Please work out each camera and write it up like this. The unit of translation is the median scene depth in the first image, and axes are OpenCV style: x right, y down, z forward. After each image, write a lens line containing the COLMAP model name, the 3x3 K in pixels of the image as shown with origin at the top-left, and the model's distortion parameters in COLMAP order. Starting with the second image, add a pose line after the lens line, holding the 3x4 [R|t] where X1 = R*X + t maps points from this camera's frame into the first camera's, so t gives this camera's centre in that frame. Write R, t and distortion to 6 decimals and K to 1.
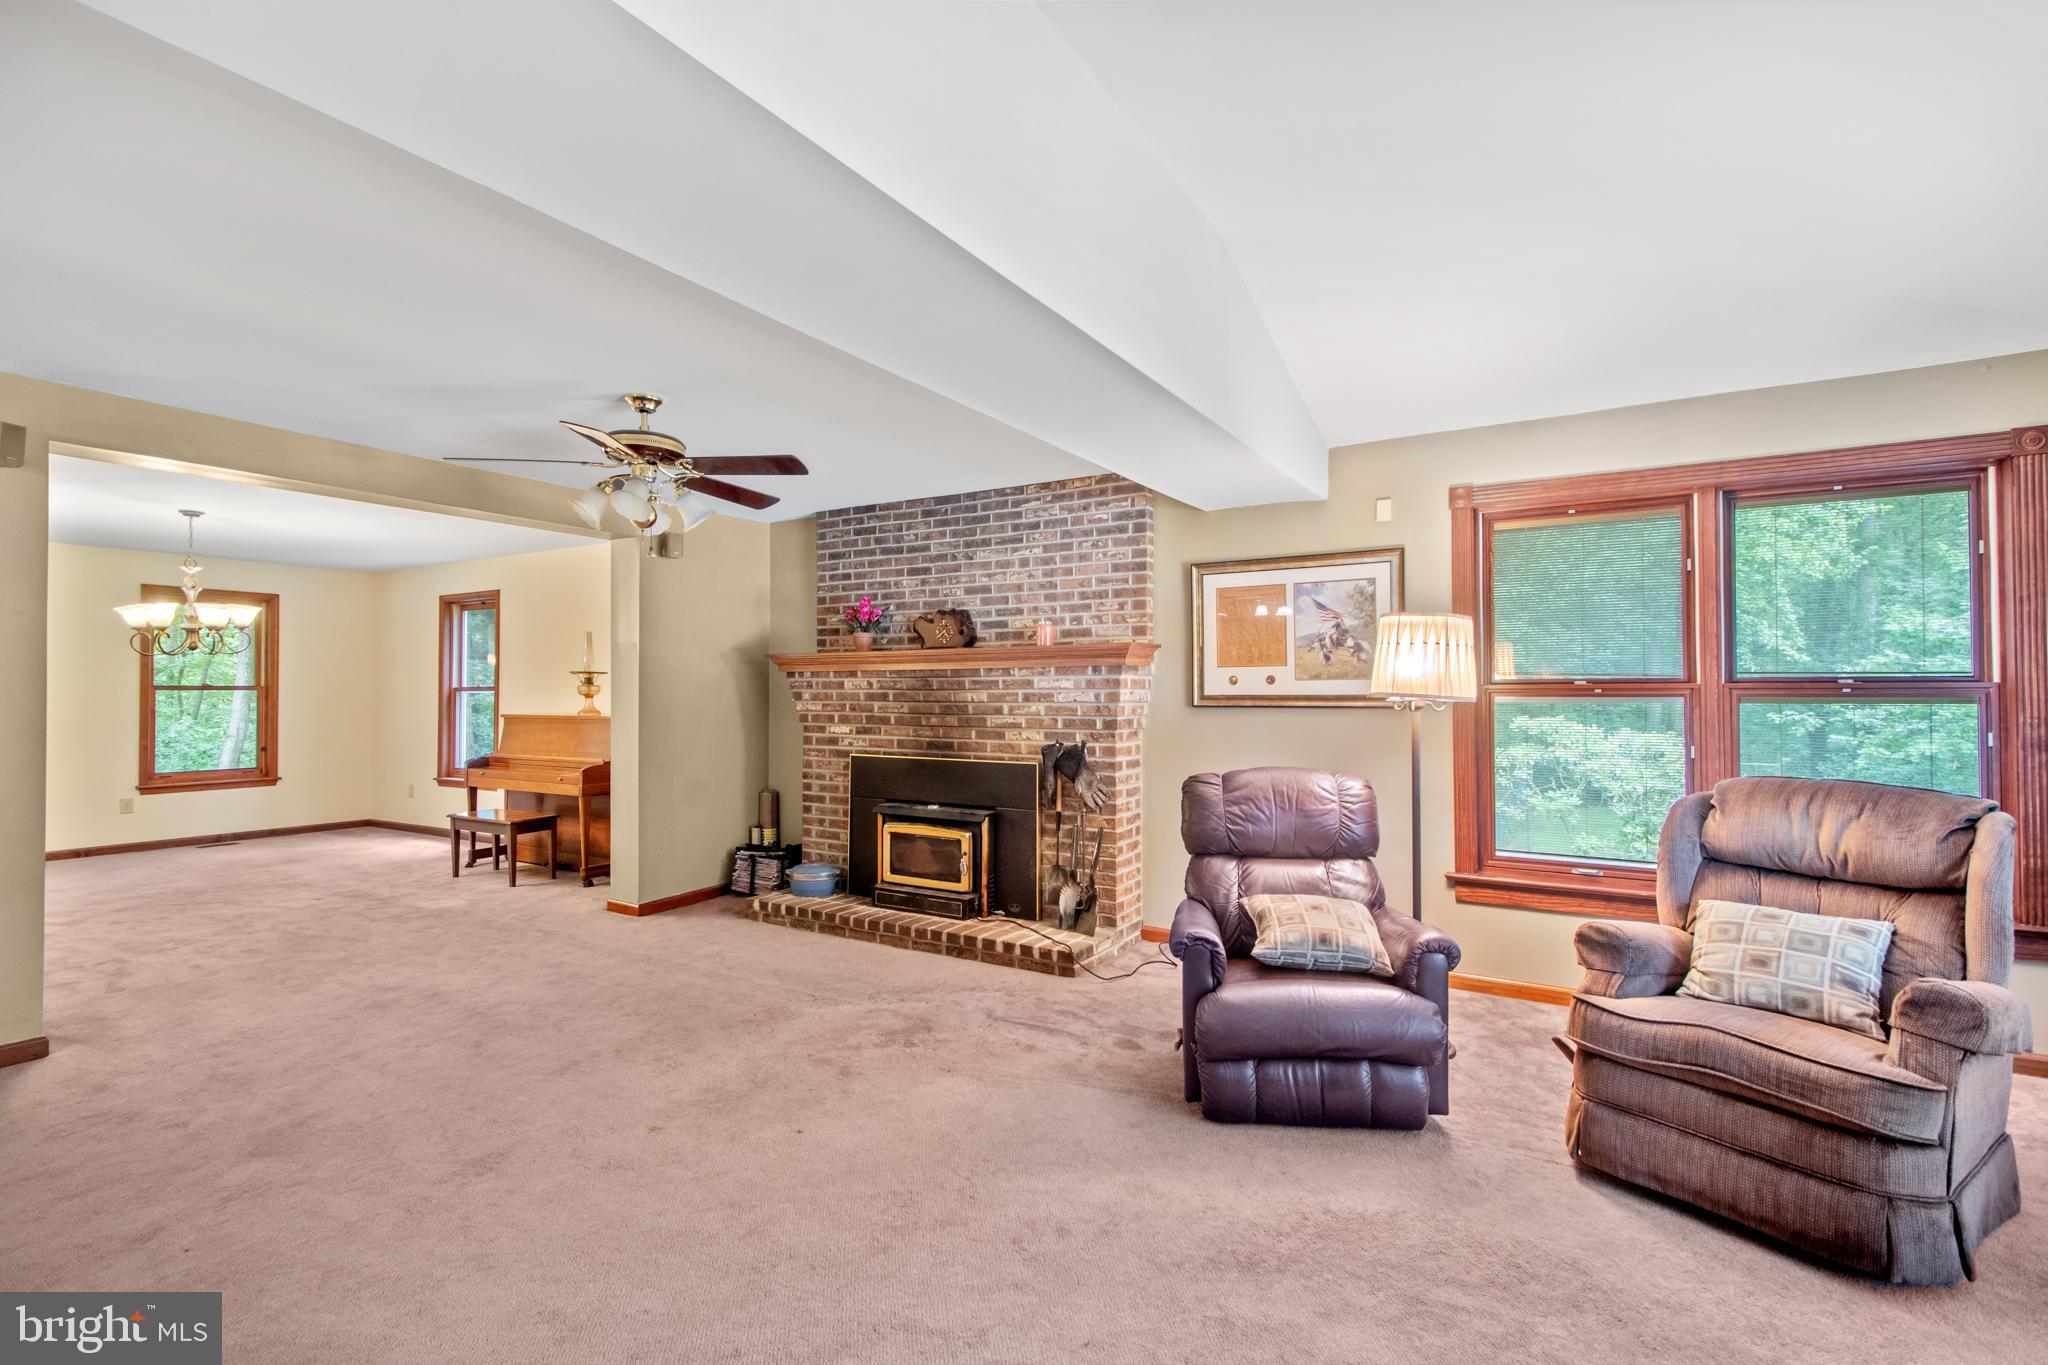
lens RADIAL K [[953.5, 0, 1032.0], [0, 953.5, 673.8], [0, 0, 1]] dist [0.015648, -0.007740]
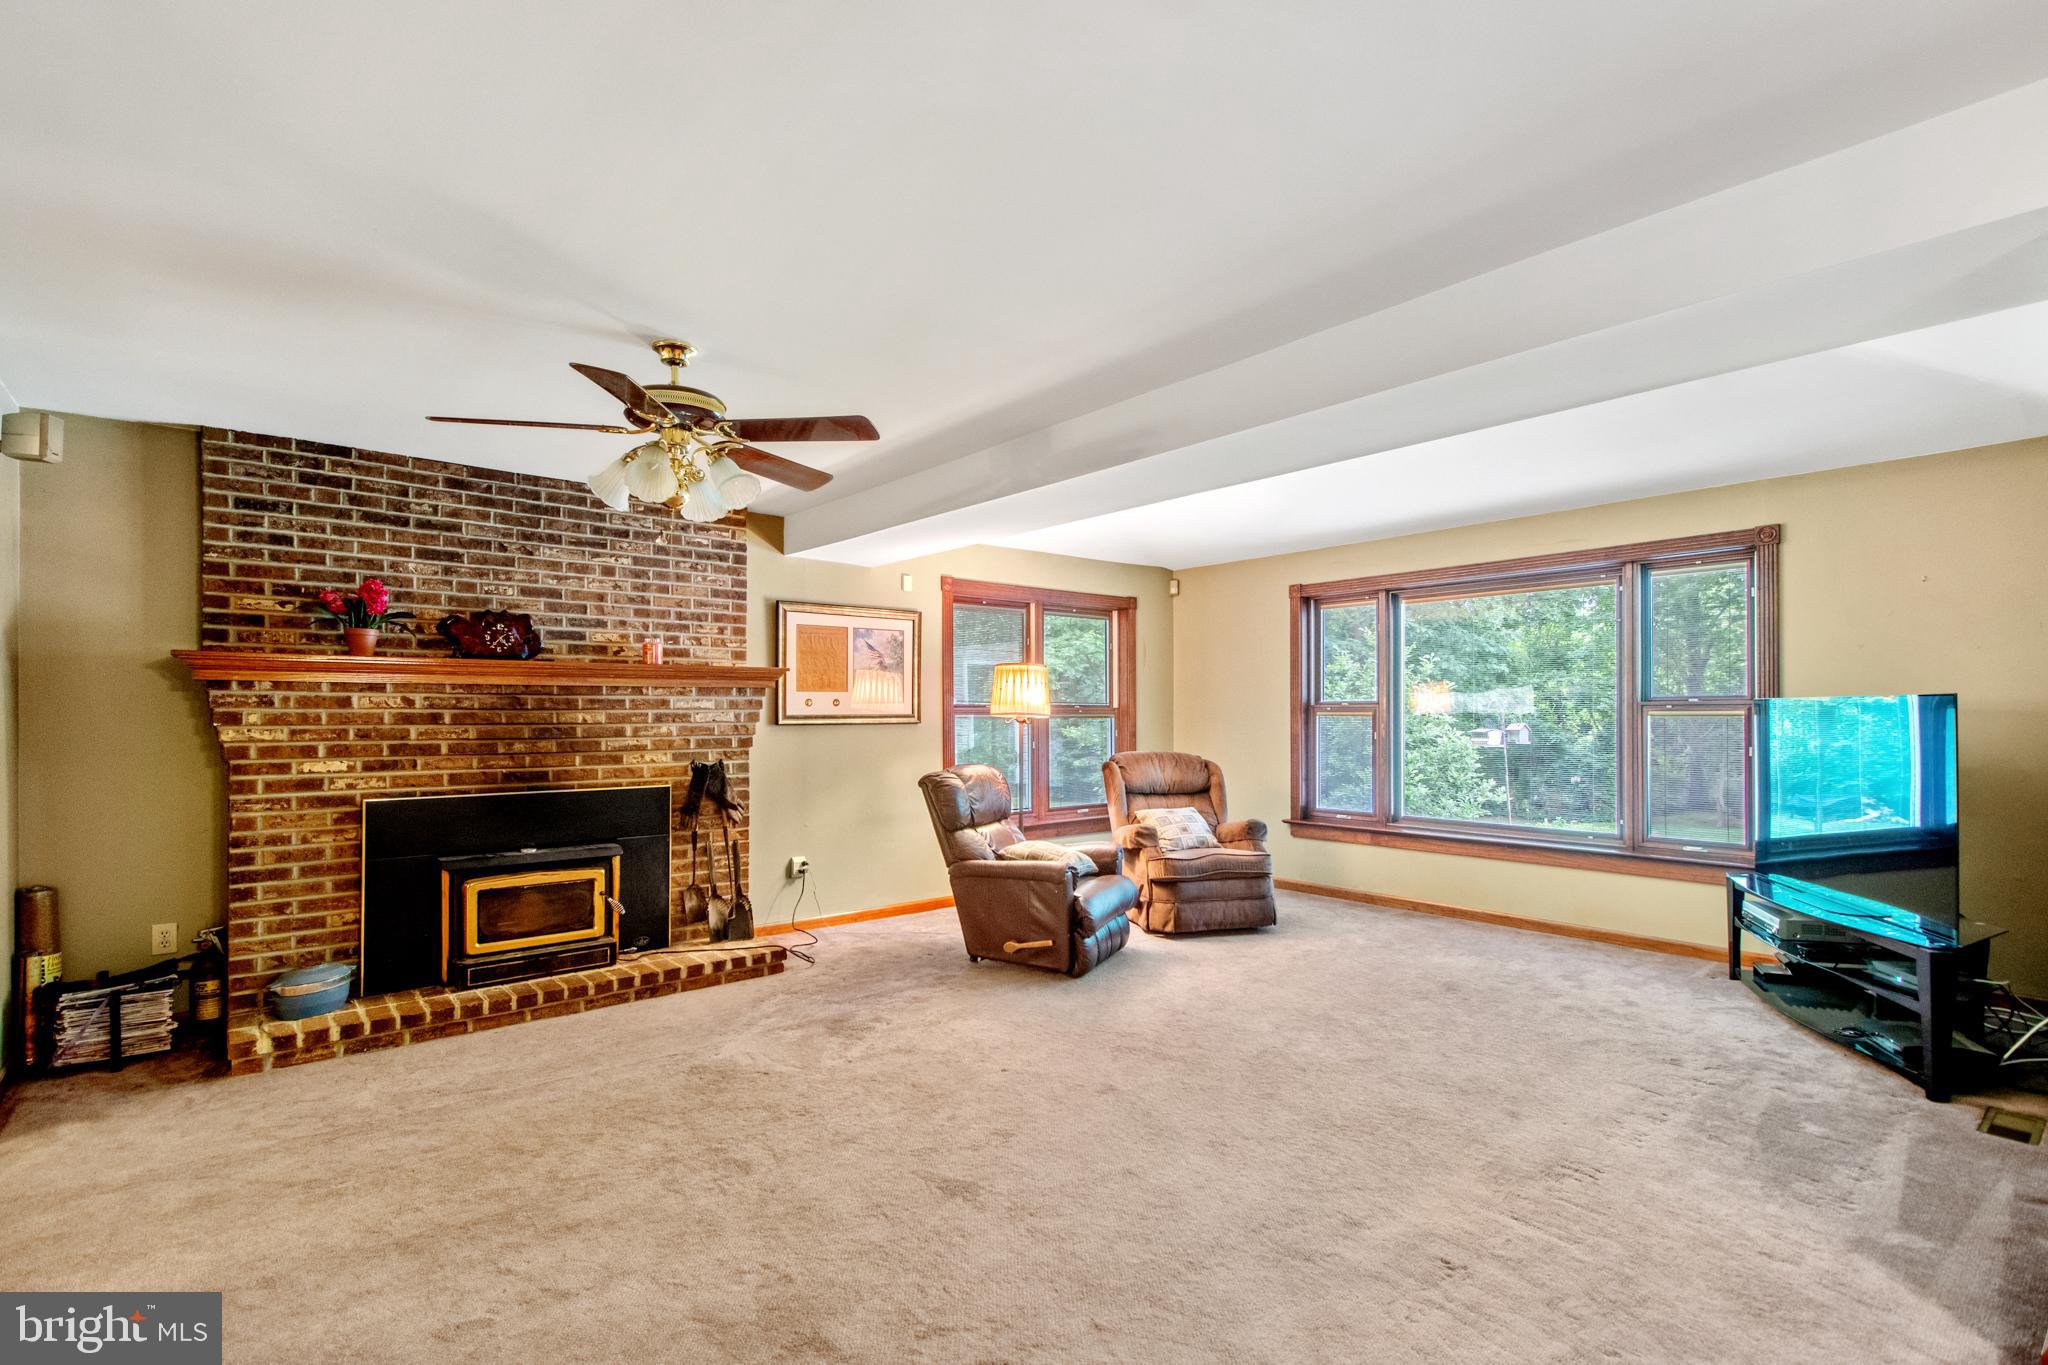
lens RADIAL K [[953.5, 0, 1049.4], [0, 953.5, 709.4], [0, 0, 1]] dist [0.015648, -0.007740]
pose [[0.300597, 0.002373, 0.953748, -0.763260], [-0.018825, 0.999817, 0.003446, 0.005230], [-0.953566, -0.018990, 0.300586, 0.318890]]
